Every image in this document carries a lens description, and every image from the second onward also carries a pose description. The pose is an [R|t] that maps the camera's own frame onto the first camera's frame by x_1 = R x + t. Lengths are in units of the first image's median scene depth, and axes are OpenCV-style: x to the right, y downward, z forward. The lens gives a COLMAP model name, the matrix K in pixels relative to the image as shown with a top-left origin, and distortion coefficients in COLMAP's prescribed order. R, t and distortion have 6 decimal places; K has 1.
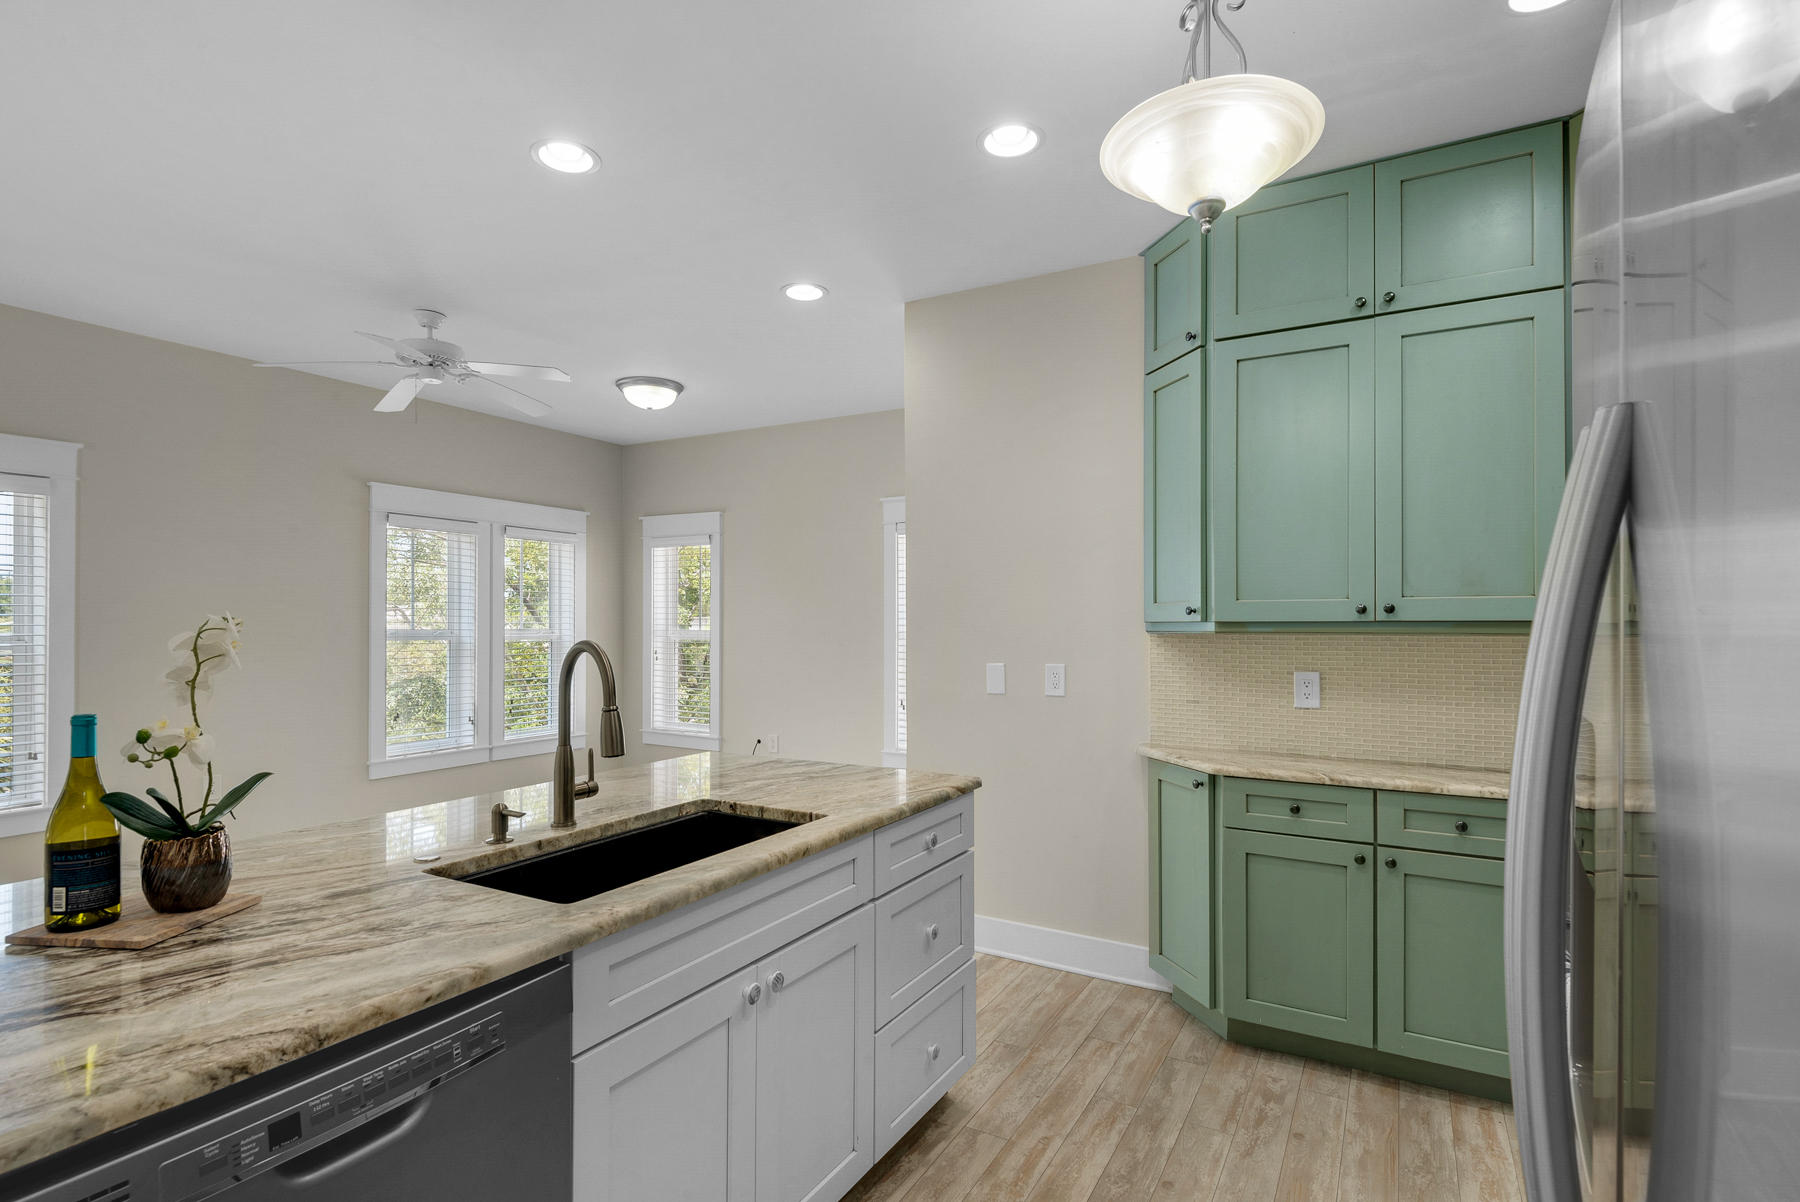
lens RADIAL K [[916.8, 0, 876.3], [0, 916.8, 619.7], [0, 0, 1]] dist [0.029666, -0.026361]
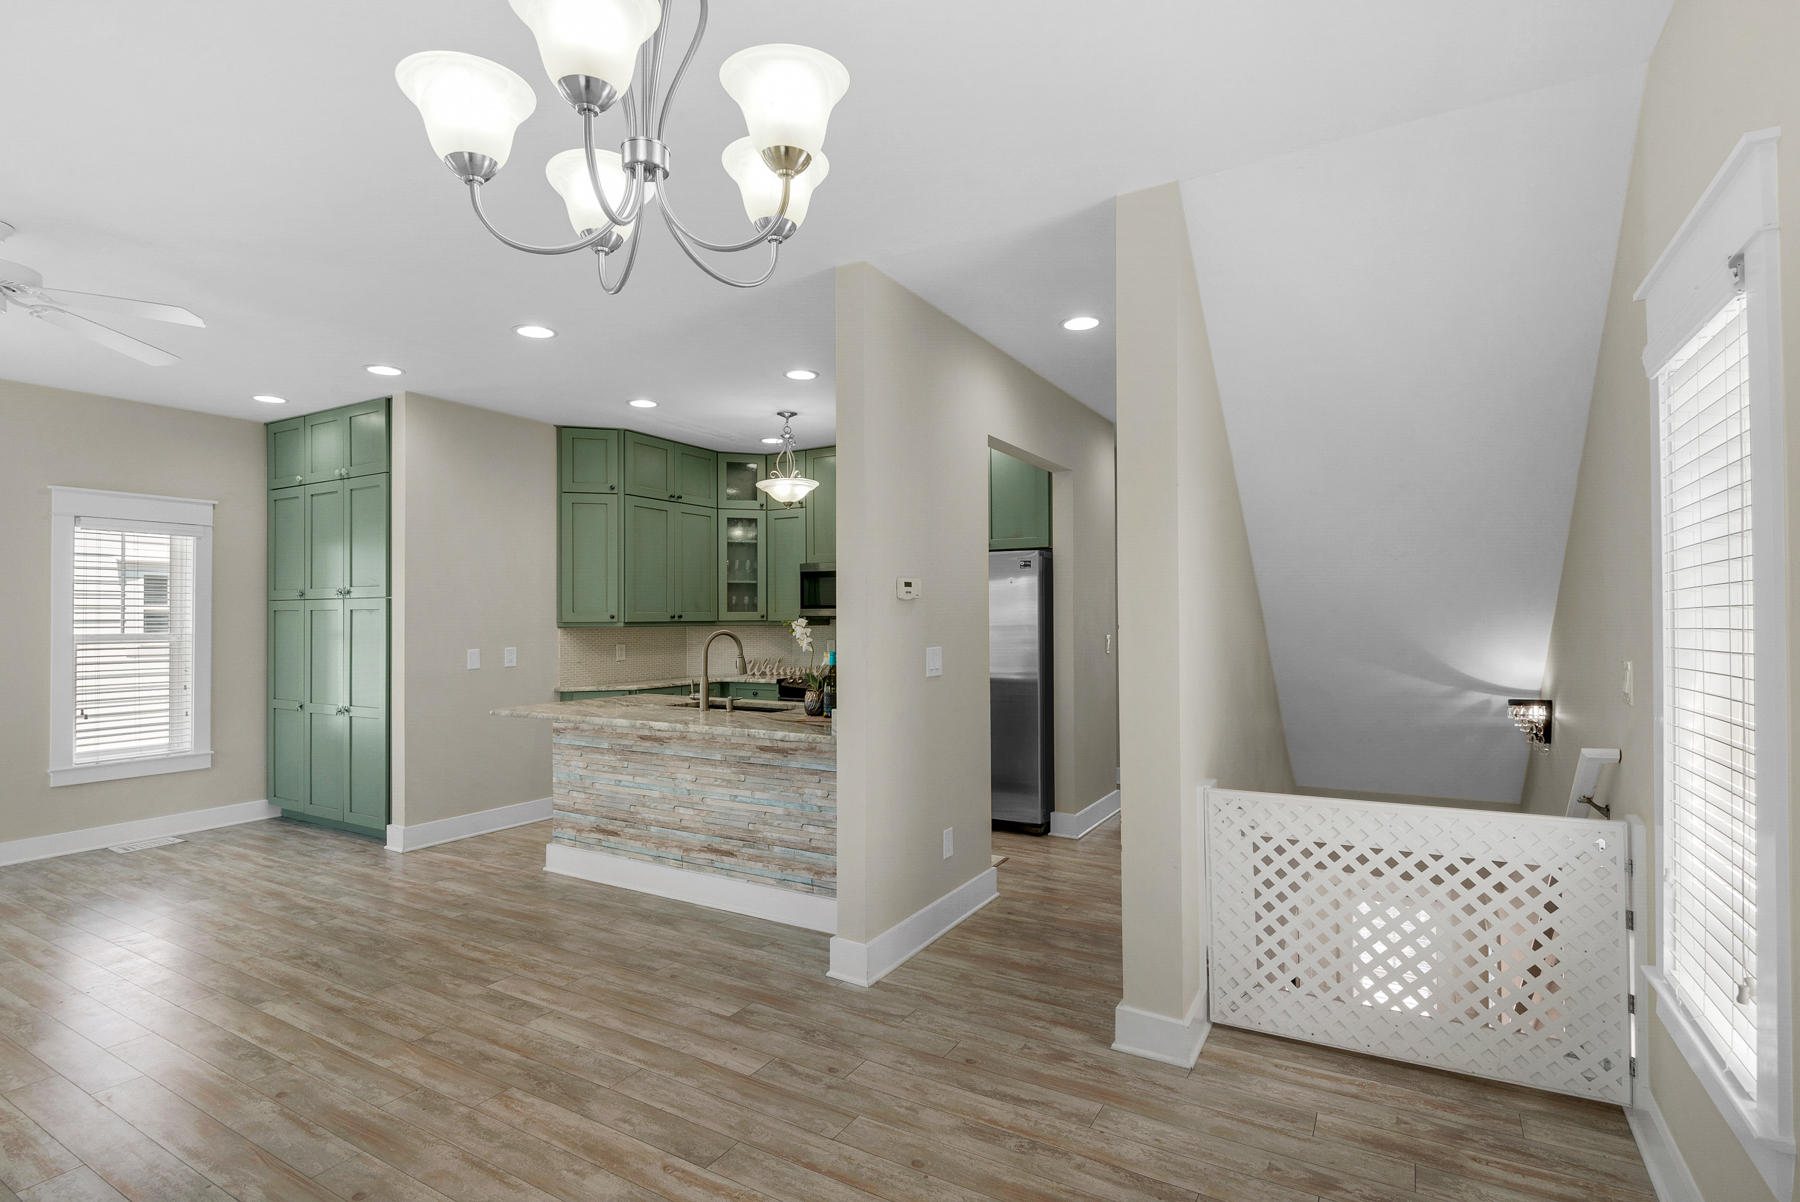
lens RADIAL K [[852.0, 0, 939.7], [0, 852.0, 605.6], [0, 0, 1]] dist [0.039625, -0.026798]
pose [[-0.042514, 0.015587, 0.998974, -1.897947], [0.001425, 0.999878, -0.015541, -0.003594], [-0.999095, 0.000763, -0.042531, 0.375628]]
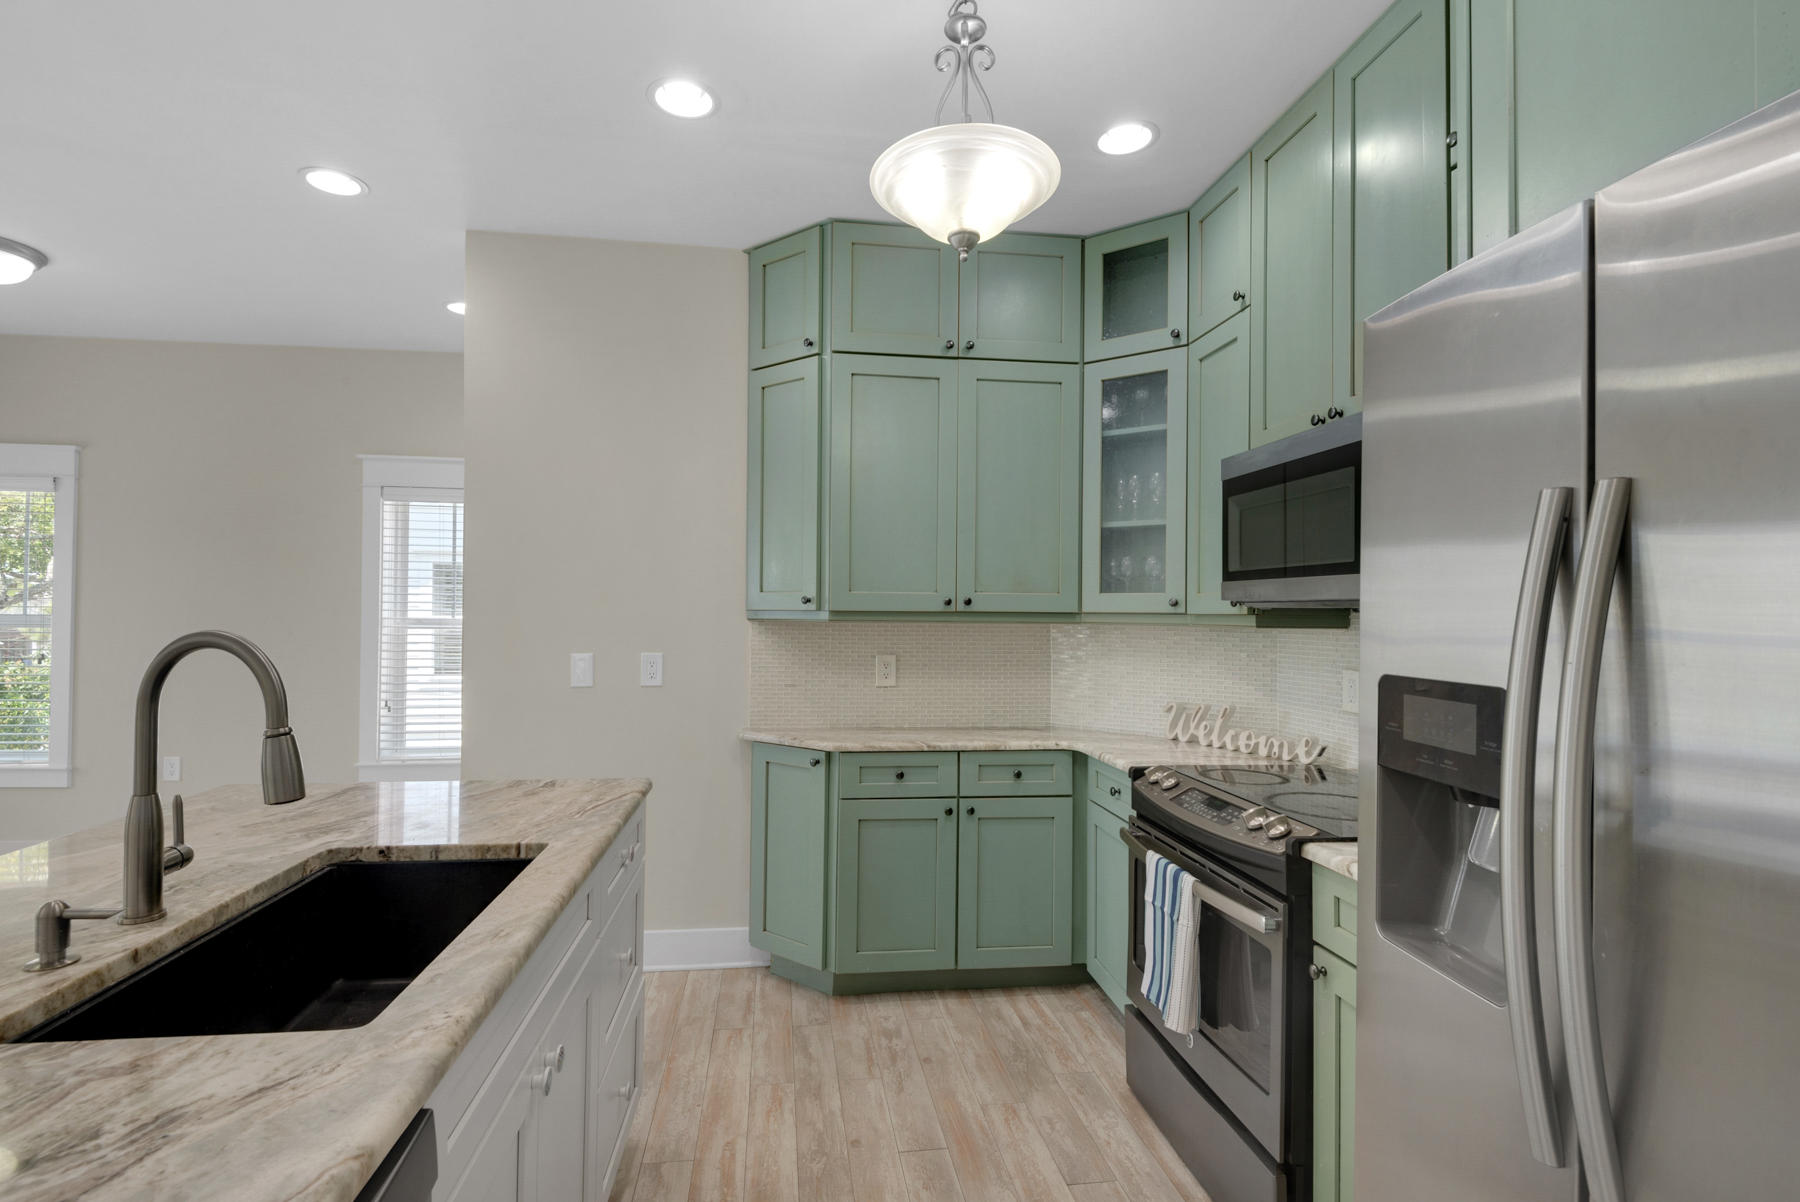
lens RADIAL K [[893.6, 0, 915.9], [0, 893.6, 605.7], [0, 0, 1]] dist [0.037031, -0.027860]
pose [[0.776503, 0.013419, 0.629970, -0.240514], [-0.012714, 0.999903, -0.005627, 0.001172], [-0.629985, -0.003641, 0.776599, 0.130283]]
